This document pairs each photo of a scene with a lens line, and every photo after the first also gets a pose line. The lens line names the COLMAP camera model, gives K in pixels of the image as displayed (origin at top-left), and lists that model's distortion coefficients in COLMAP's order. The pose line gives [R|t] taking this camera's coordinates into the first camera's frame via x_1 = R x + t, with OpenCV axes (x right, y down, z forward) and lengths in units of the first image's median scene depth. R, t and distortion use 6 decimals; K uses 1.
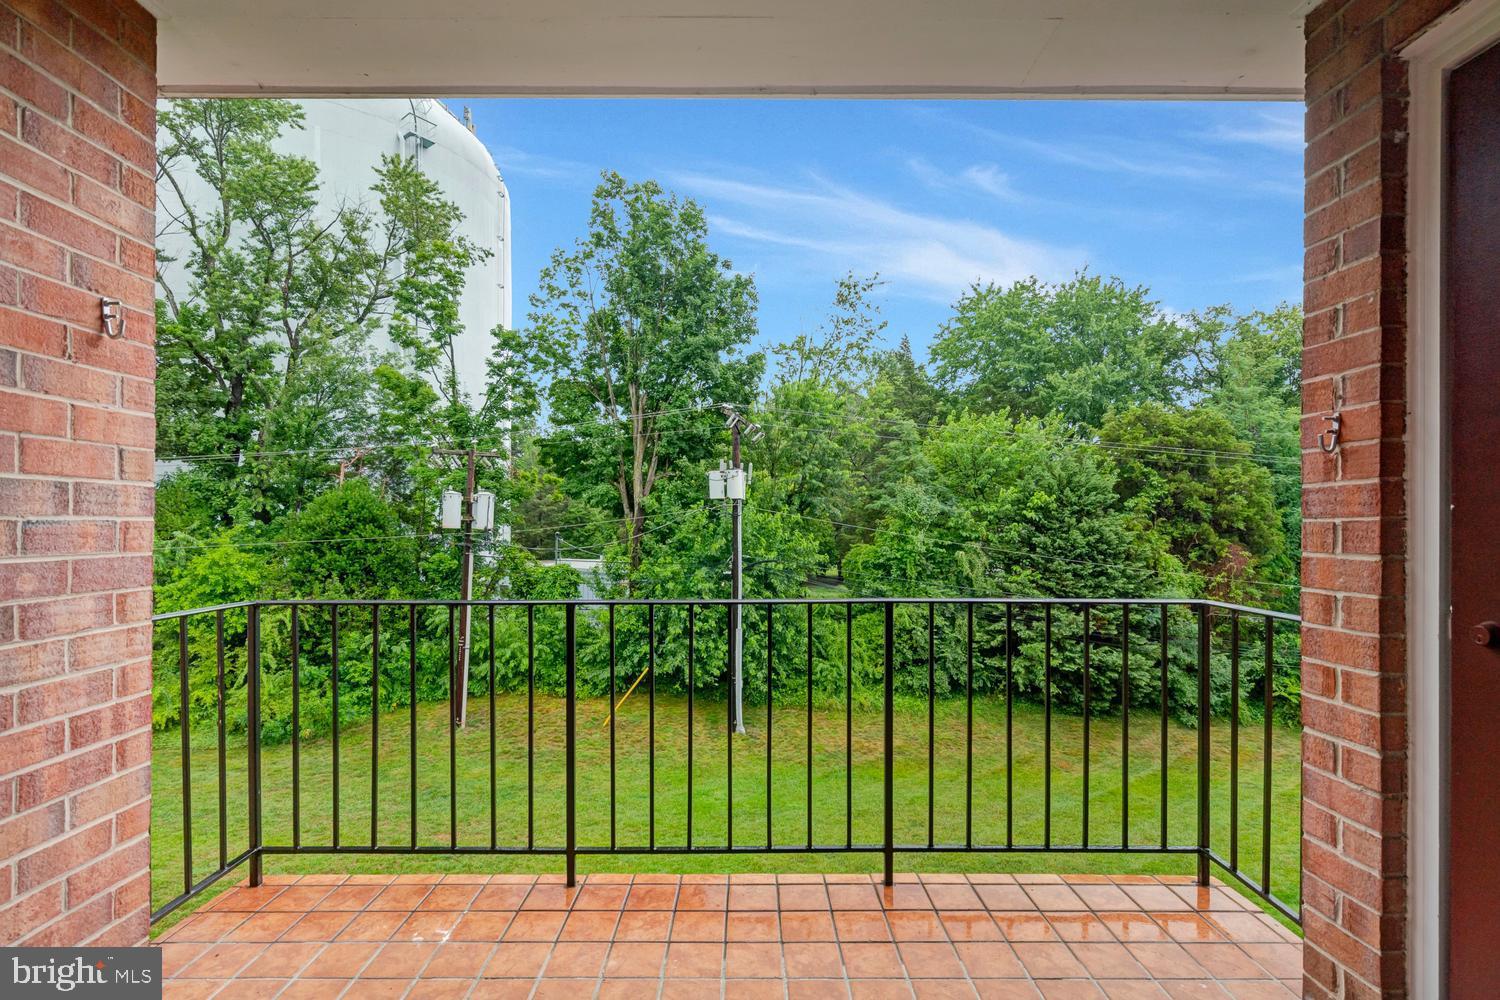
lens RADIAL K [[689.6, 0, 746.4], [0, 689.6, 519.6], [0, 0, 1]] dist [-0.013041, 0.000584]
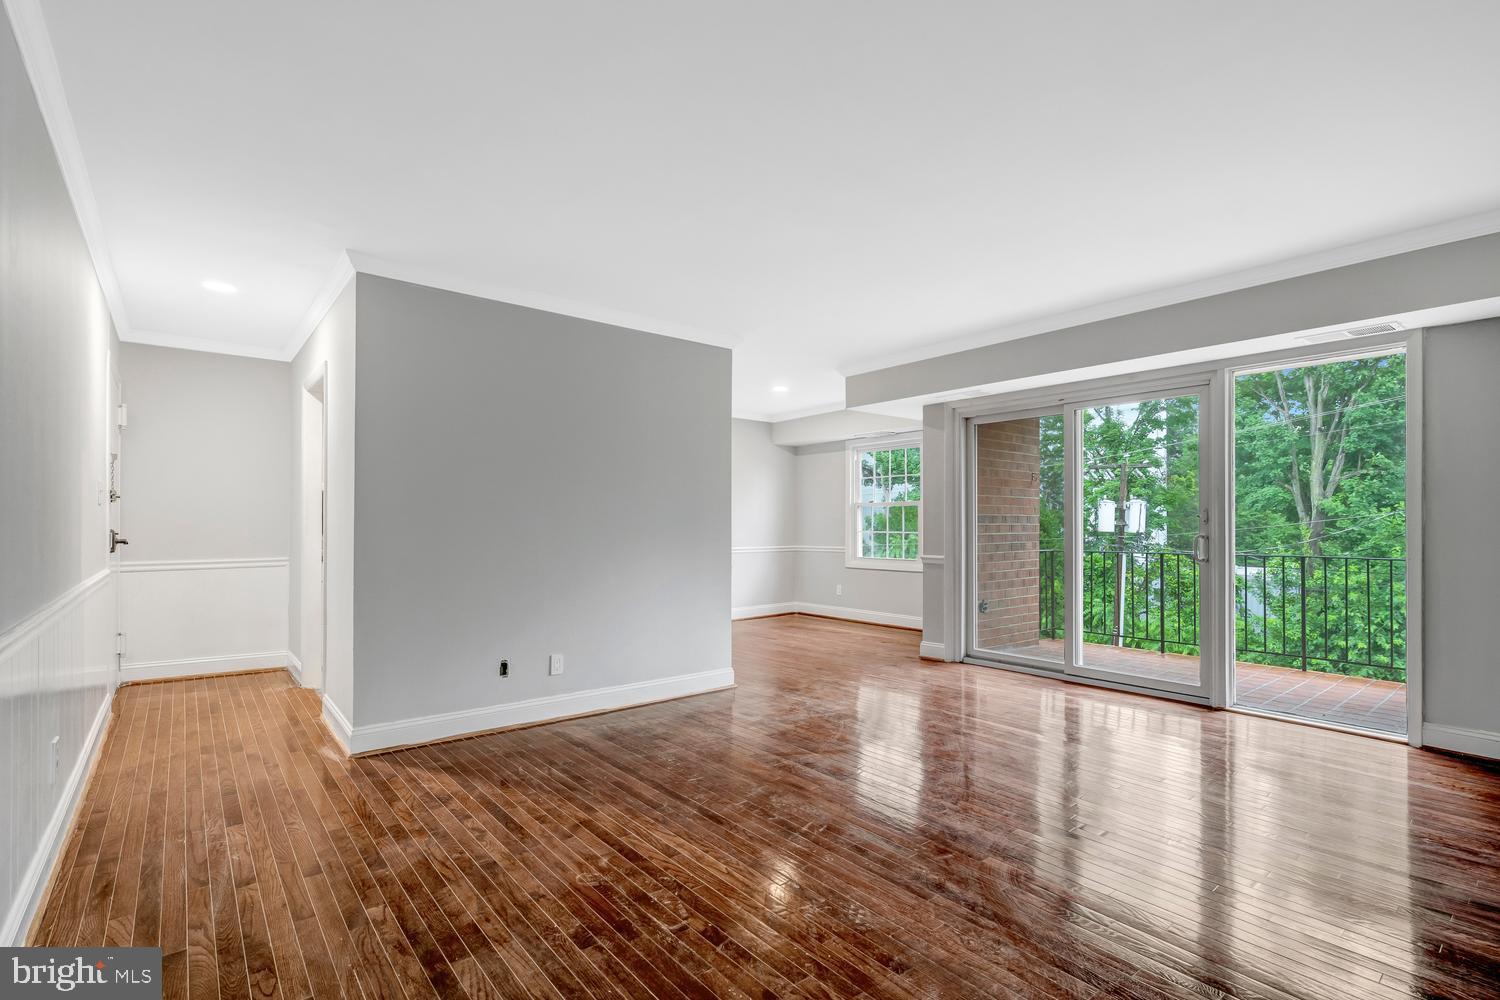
lens RADIAL K [[692.8, 0, 741.6], [0, 692.8, 527.7], [0, 0, 1]] dist [-0.001113, 0.000022]
pose [[0.634304, 0.002271, -0.773080, 0.070754], [0.001590, 0.999990, 0.004242, -0.000101], [0.773082, -0.003920, 0.634294, -0.179001]]
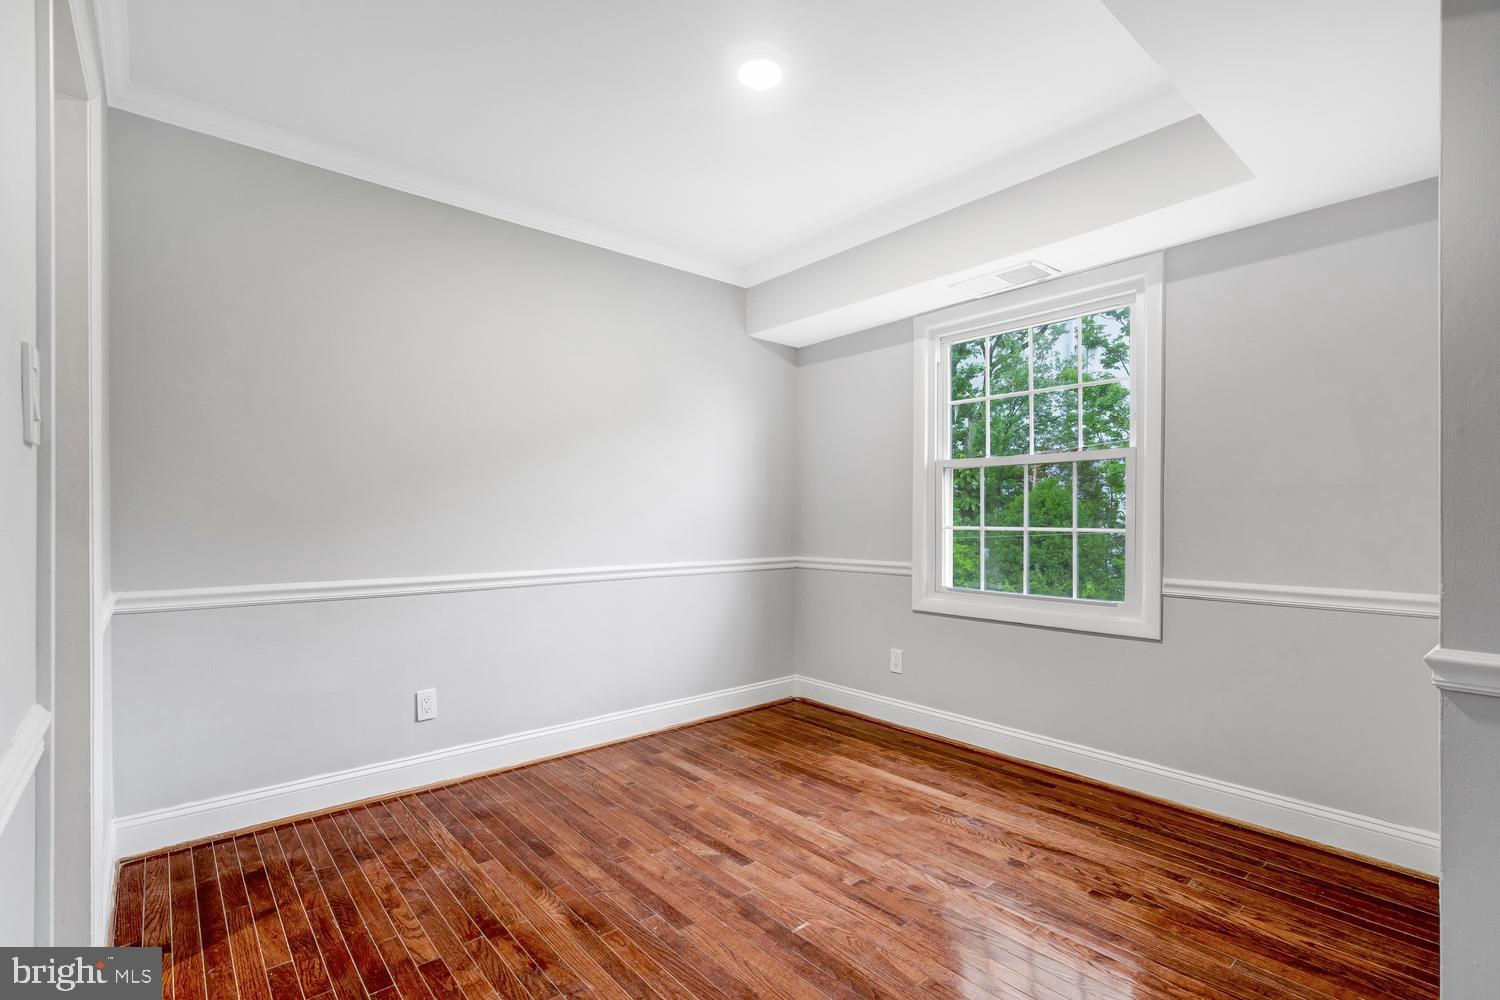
lens RADIAL K [[682.4, 0, 741.1], [0, 682.4, 515.8], [0, 0, 1]] dist [0.002744, 0.000803]
pose [[0.645683, -0.001768, -0.763603, -0.060727], [0.000471, 0.999998, -0.001917, 0.000901], [0.763605, 0.000878, 0.645683, -0.056628]]
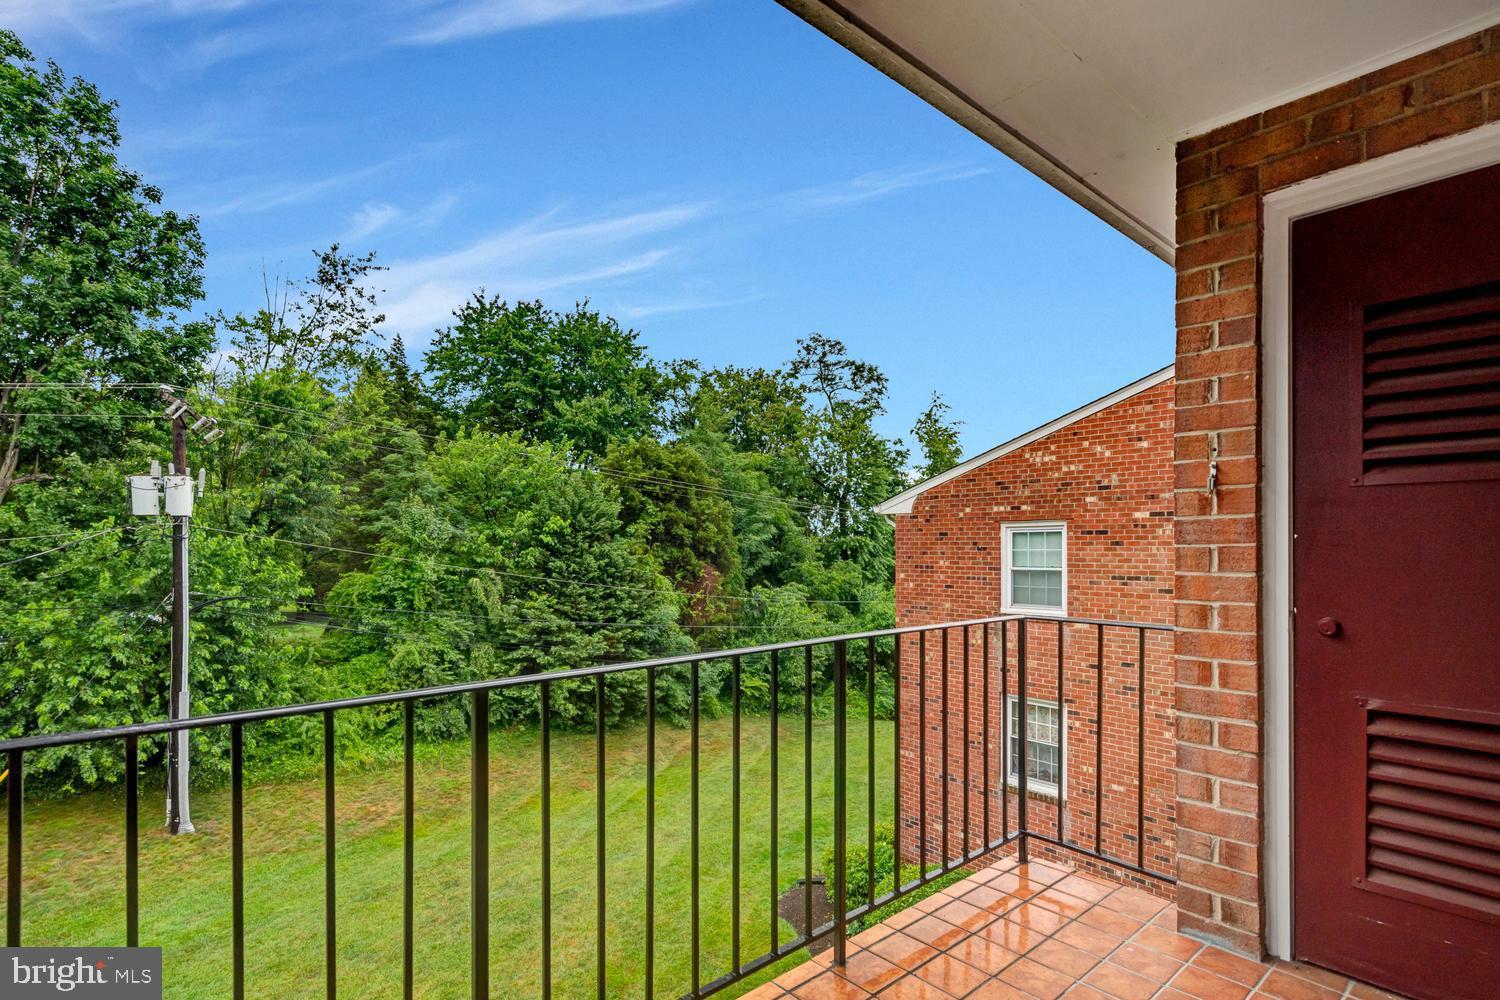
lens RADIAL K [[716.6, 0, 727.5], [0, 716.6, 540.4], [0, 0, 1]] dist [-0.003573, -0.000064]
pose [[0.771465, 0.004215, 0.636258, -0.039859], [-0.000895, 0.999984, -0.005540, -0.000049], [-0.636272, 0.003705, 0.771456, 0.031673]]
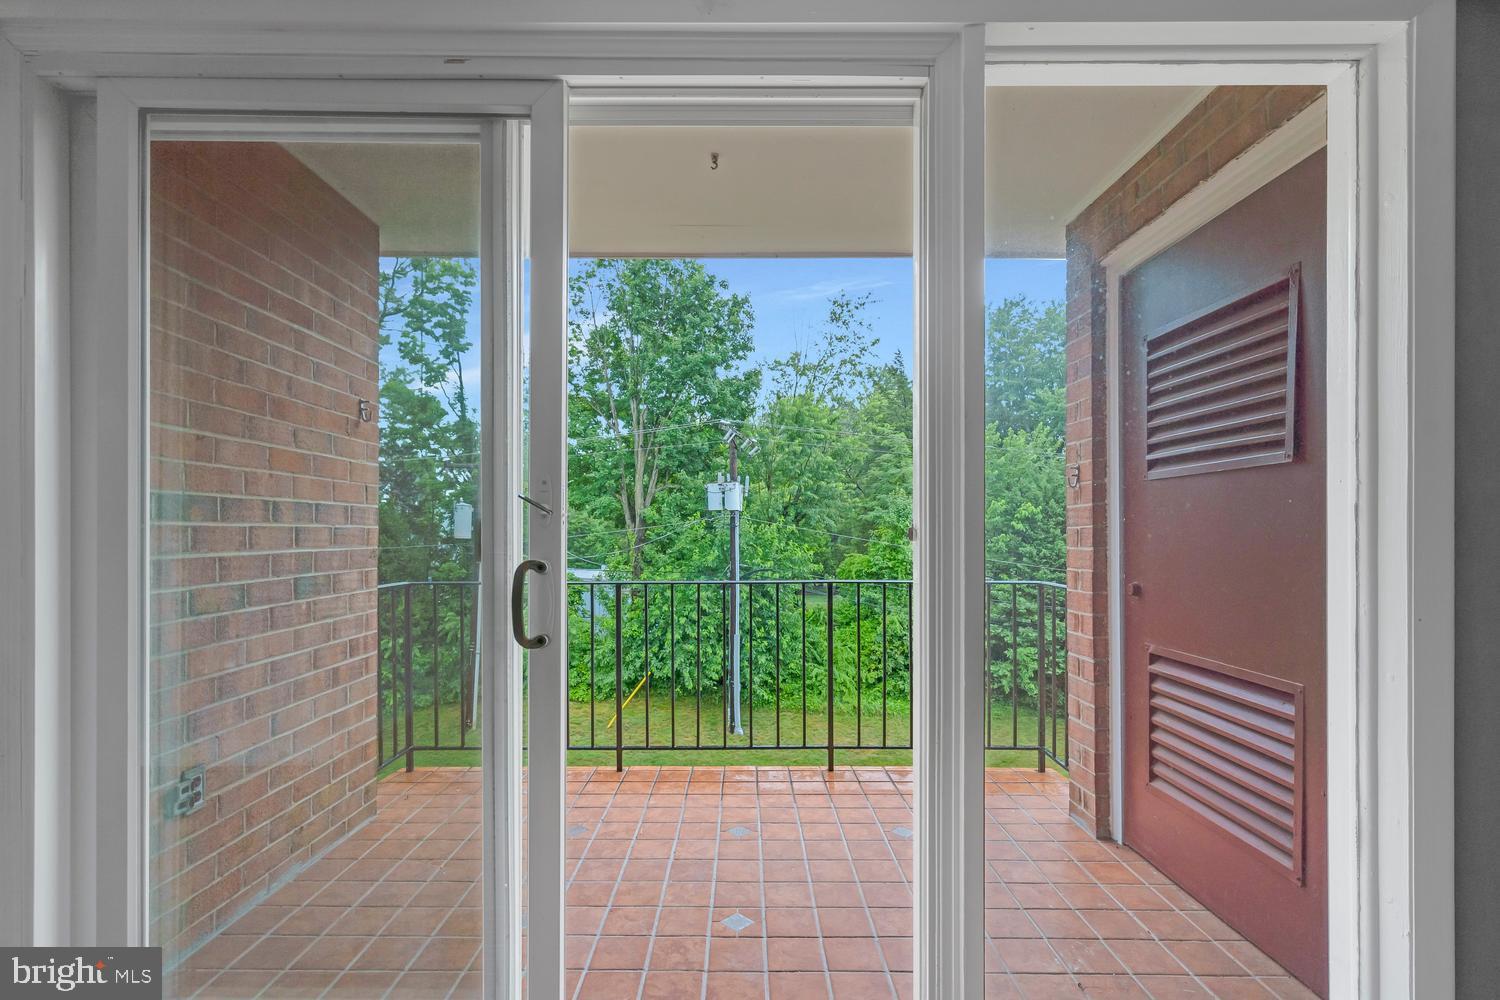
lens RADIAL K [[692.8, 0, 741.6], [0, 692.8, 527.7], [0, 0, 1]] dist [-0.001113, 0.000022]
pose [[0.999991, -0.000210, -0.004172, 0.001549], [0.000193, 0.999992, -0.004058, 0.000481], [0.004173, 0.004057, 0.999983, -0.042696]]
